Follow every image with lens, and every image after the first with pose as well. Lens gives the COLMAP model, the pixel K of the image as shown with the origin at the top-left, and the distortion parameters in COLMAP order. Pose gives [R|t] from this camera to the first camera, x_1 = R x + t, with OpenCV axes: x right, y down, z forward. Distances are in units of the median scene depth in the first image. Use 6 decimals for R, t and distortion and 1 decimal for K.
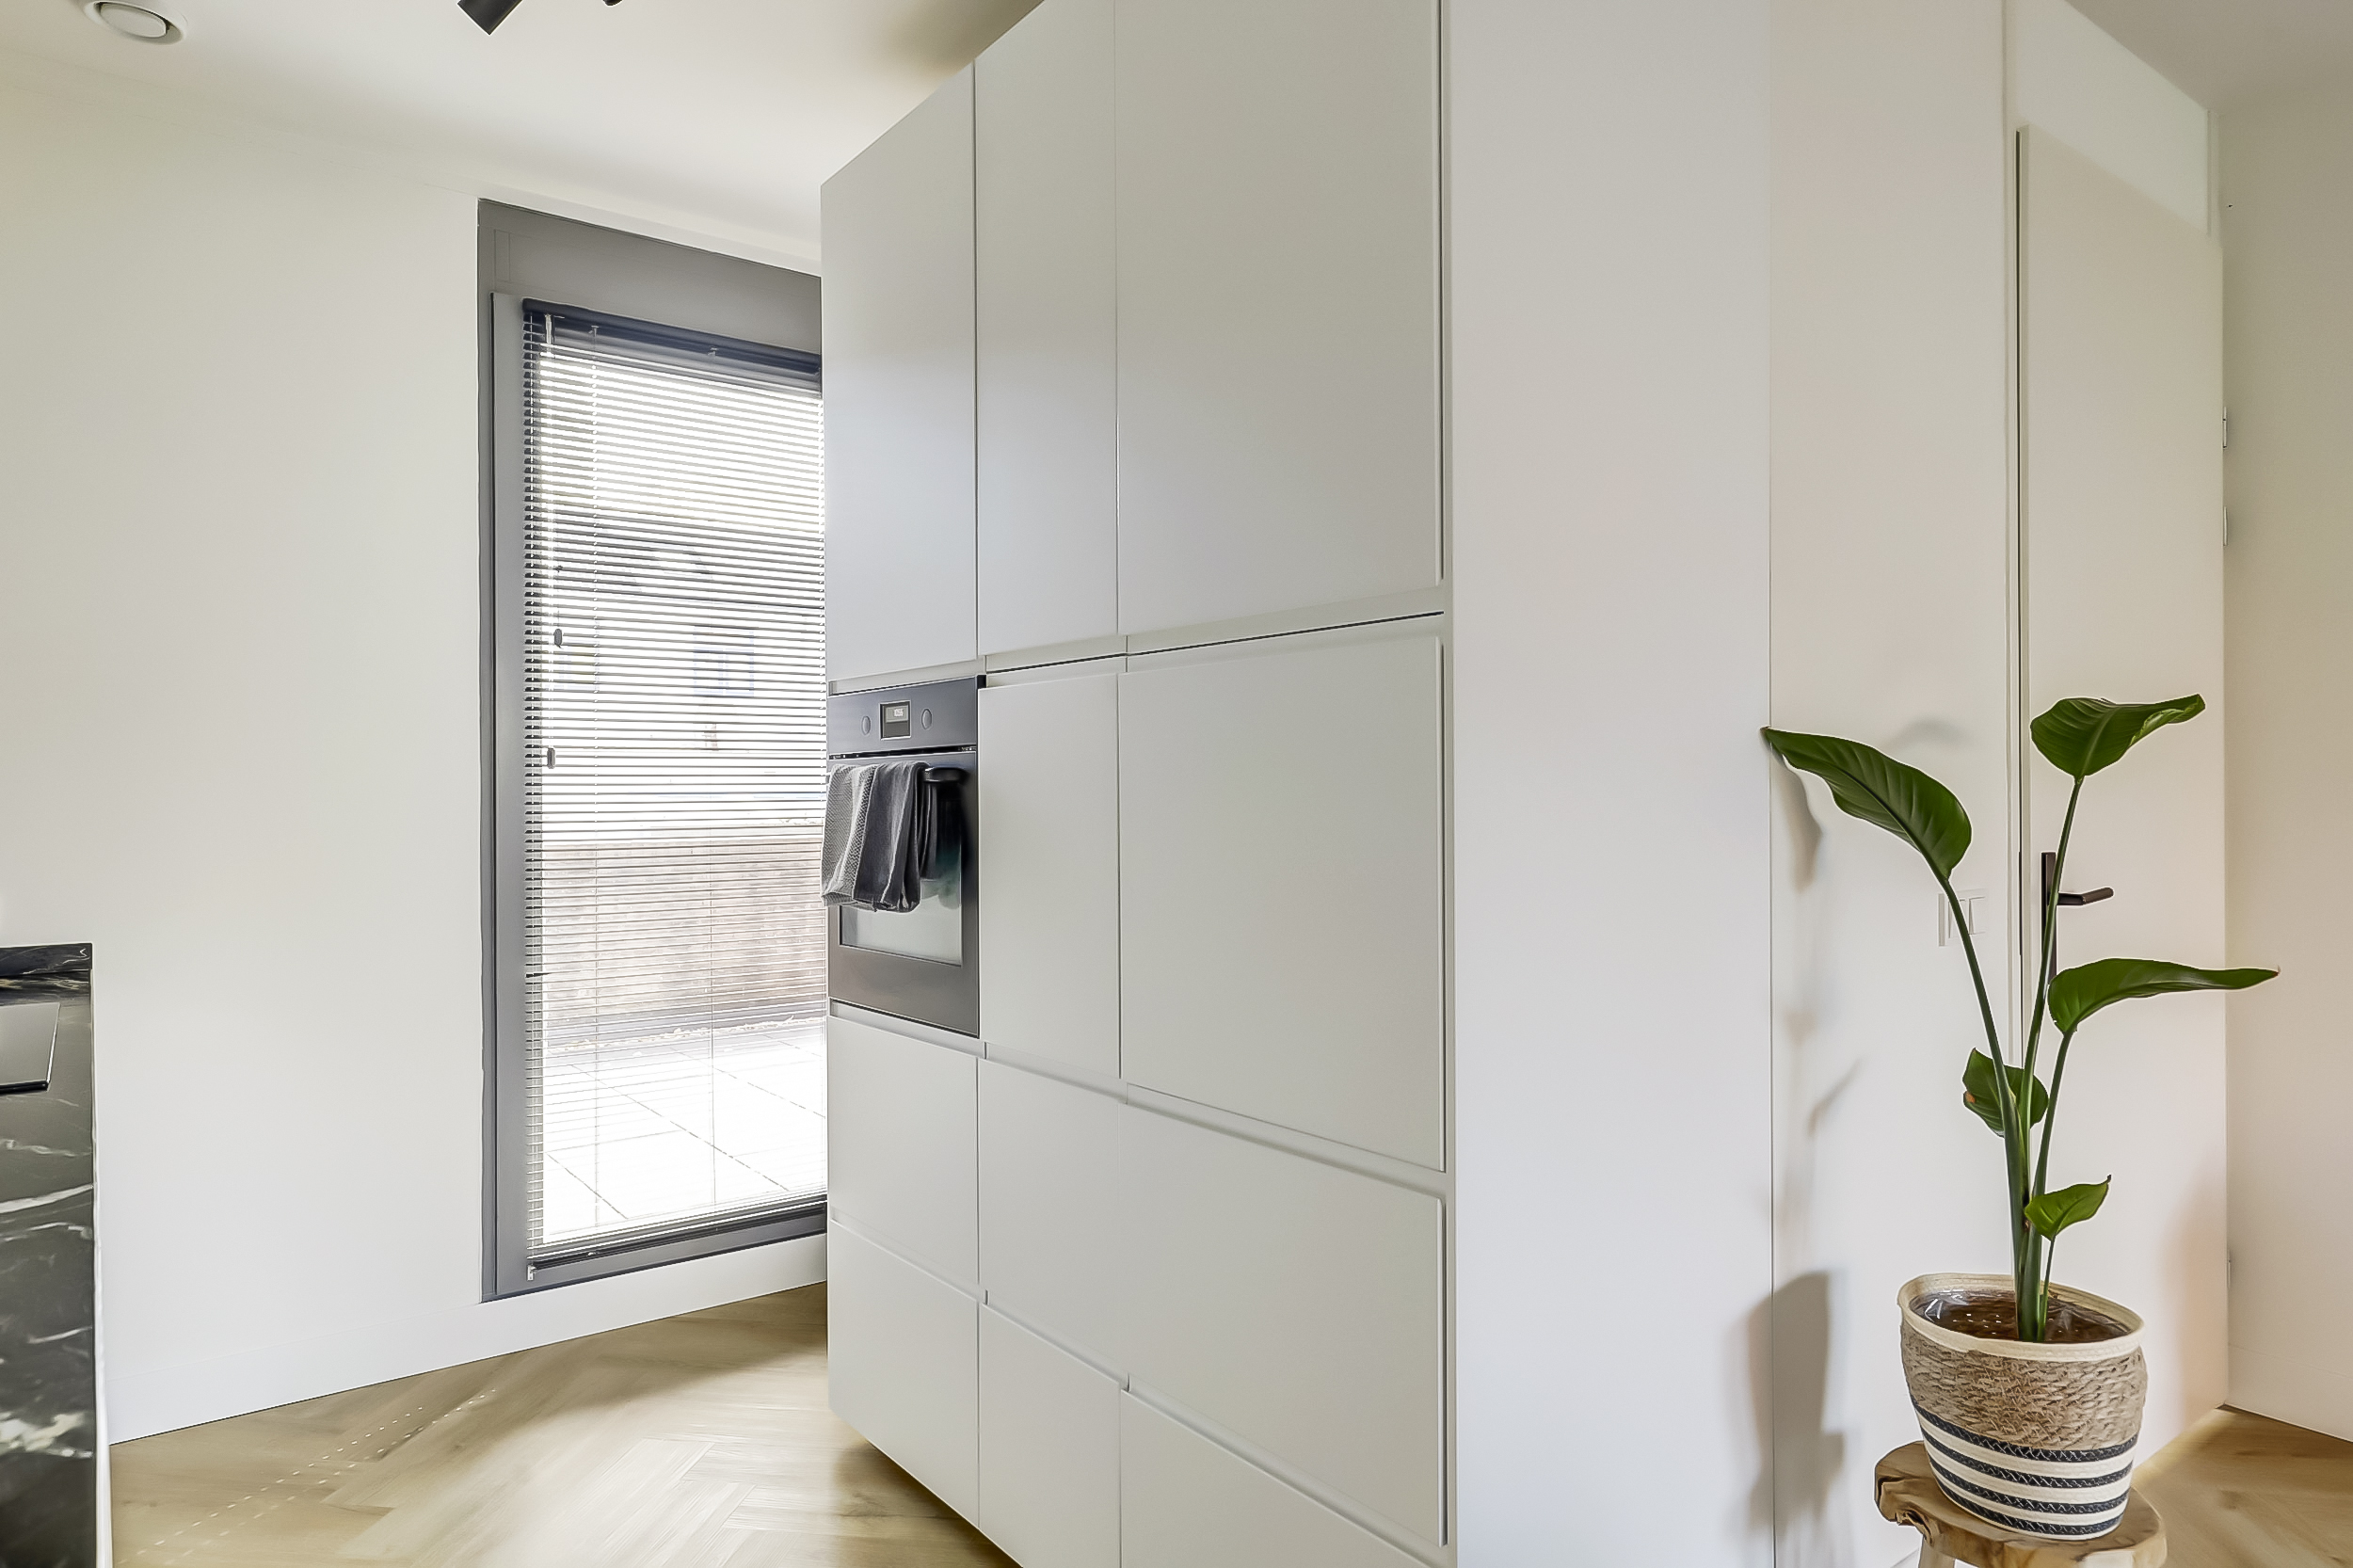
lens RADIAL K [[1421.6, 0, 1176.6], [0, 1421.6, 788.6], [0, 0, 1]] dist [0.006478, 0.001854]
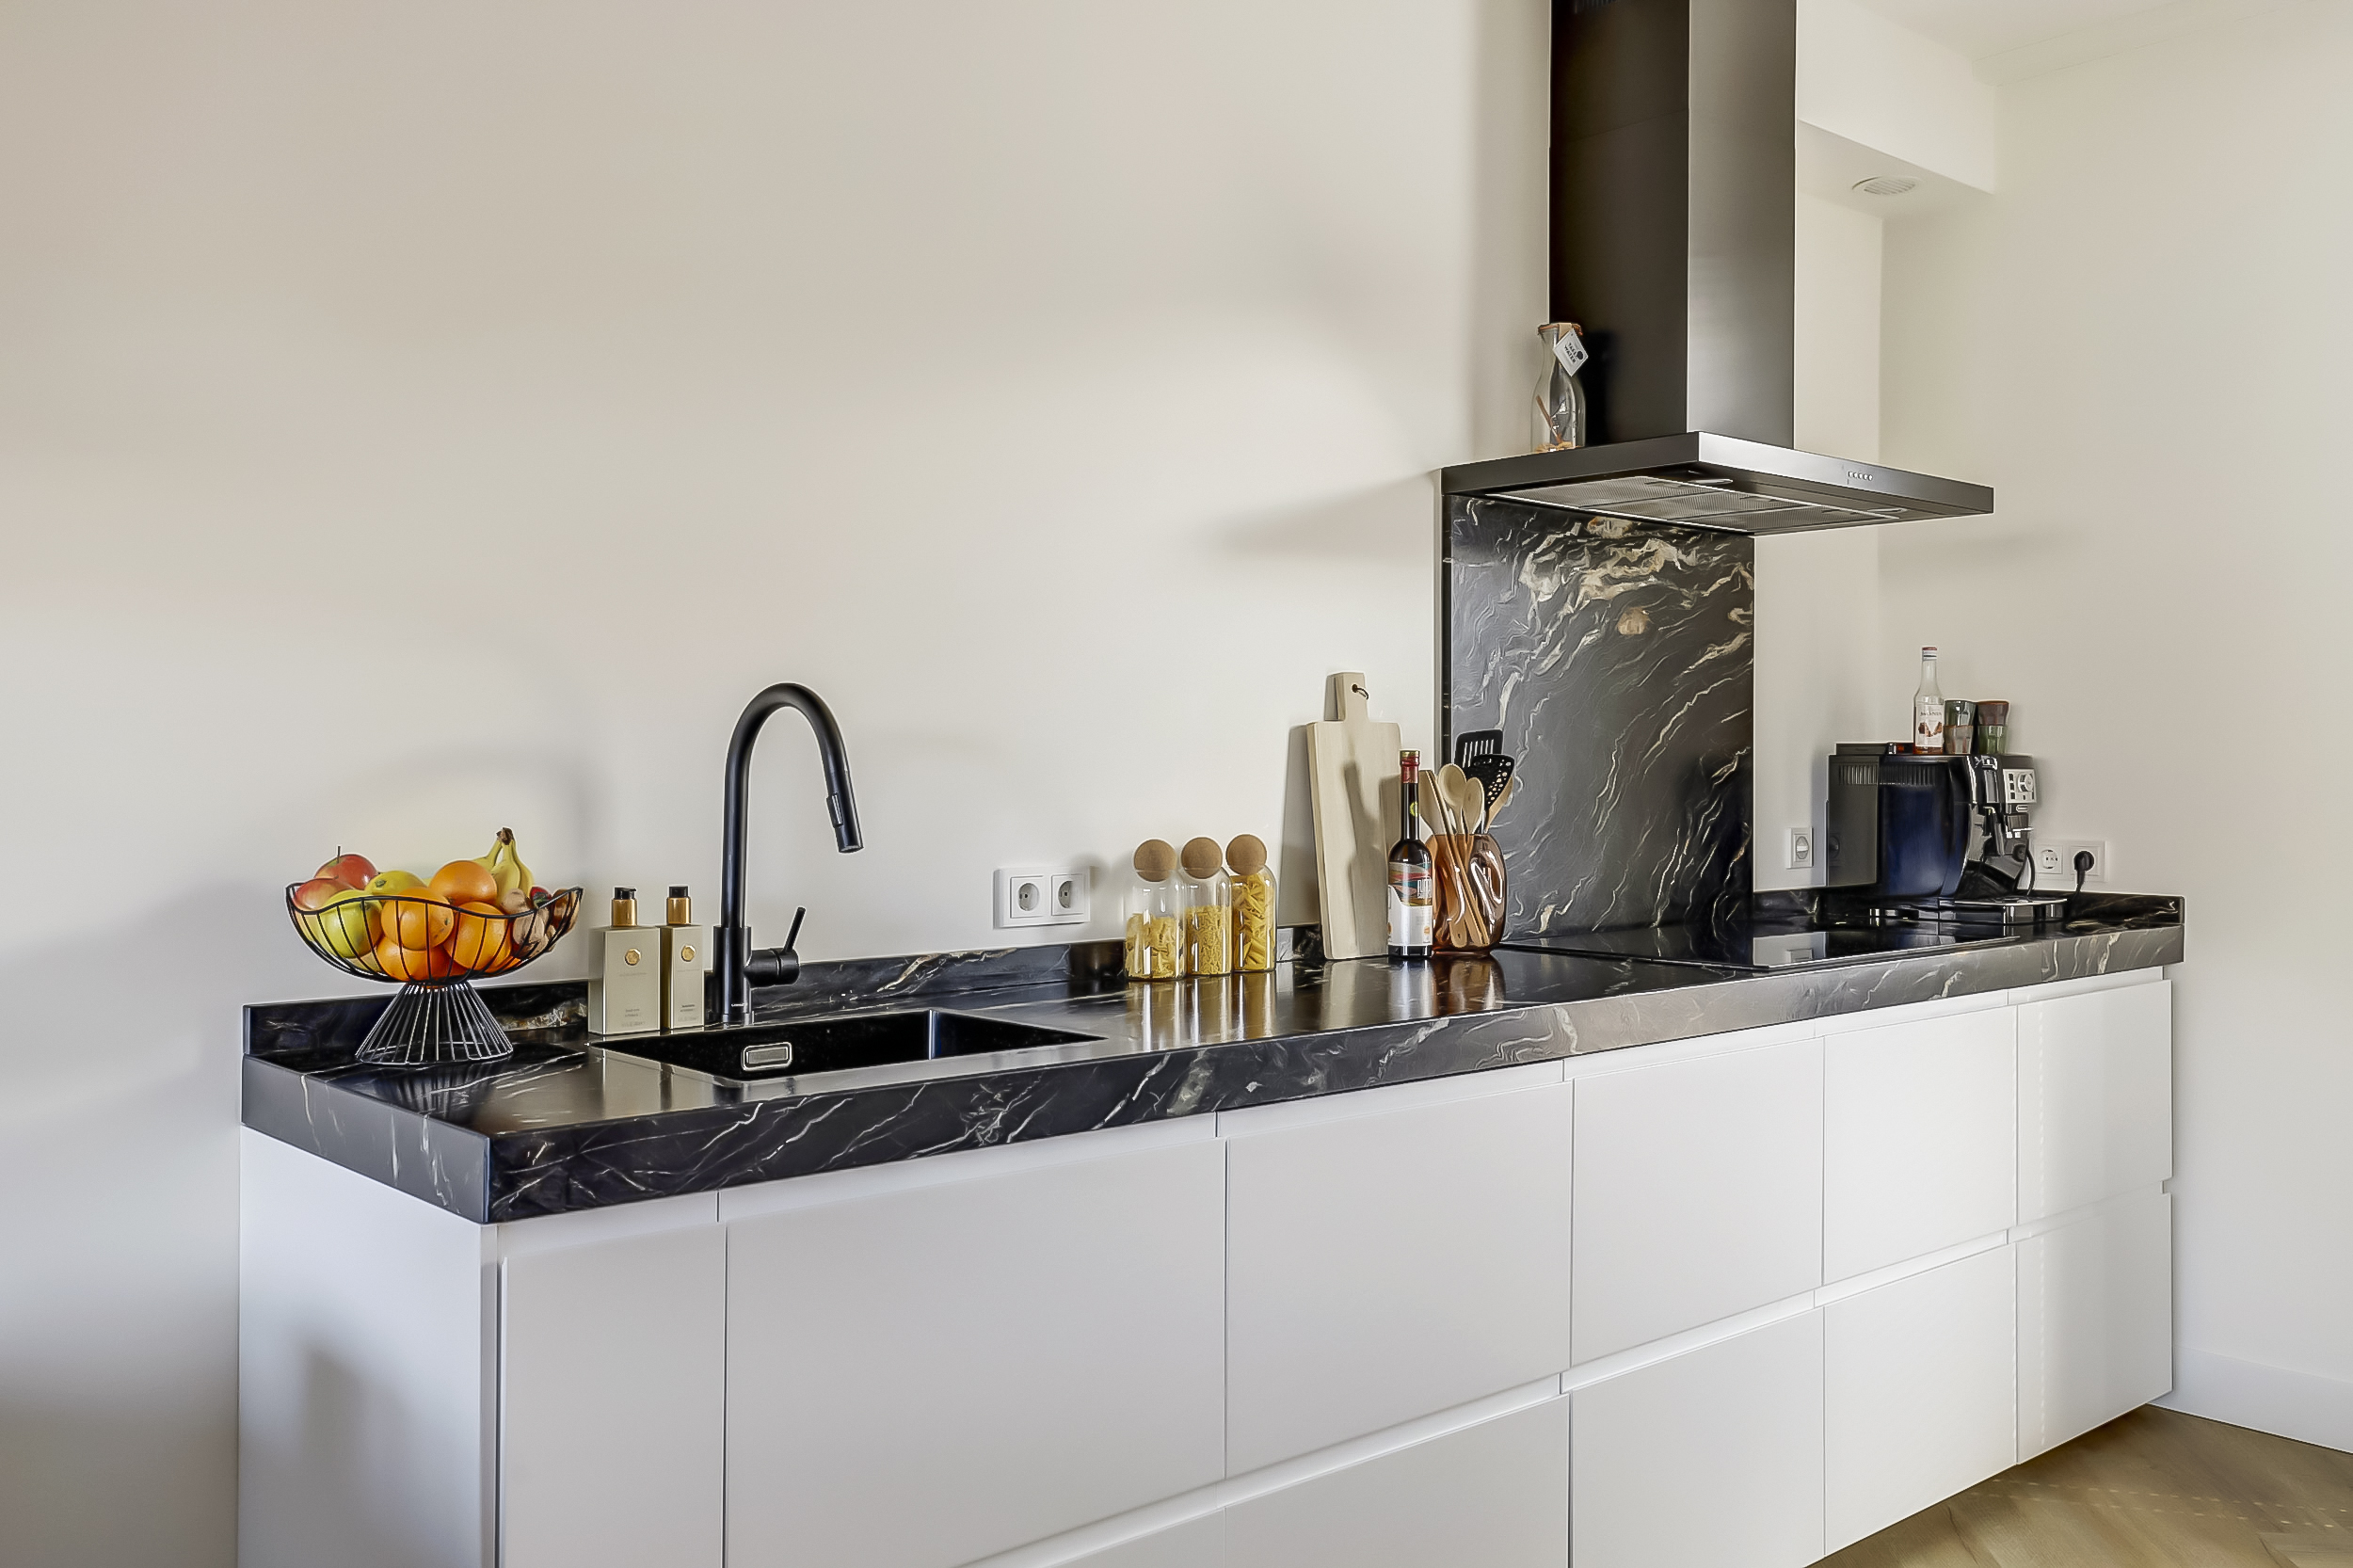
lens RADIAL K [[2004.5, 0, 1187.1], [0, 2004.5, 798.5], [0, 0, 1]] dist [0.046532, 0.004367]
pose [[0.076695, 0.023173, -0.996785, 0.618234], [0.003372, 0.999718, 0.023501, 0.006378], [0.997049, -0.005164, 0.076595, 0.234111]]
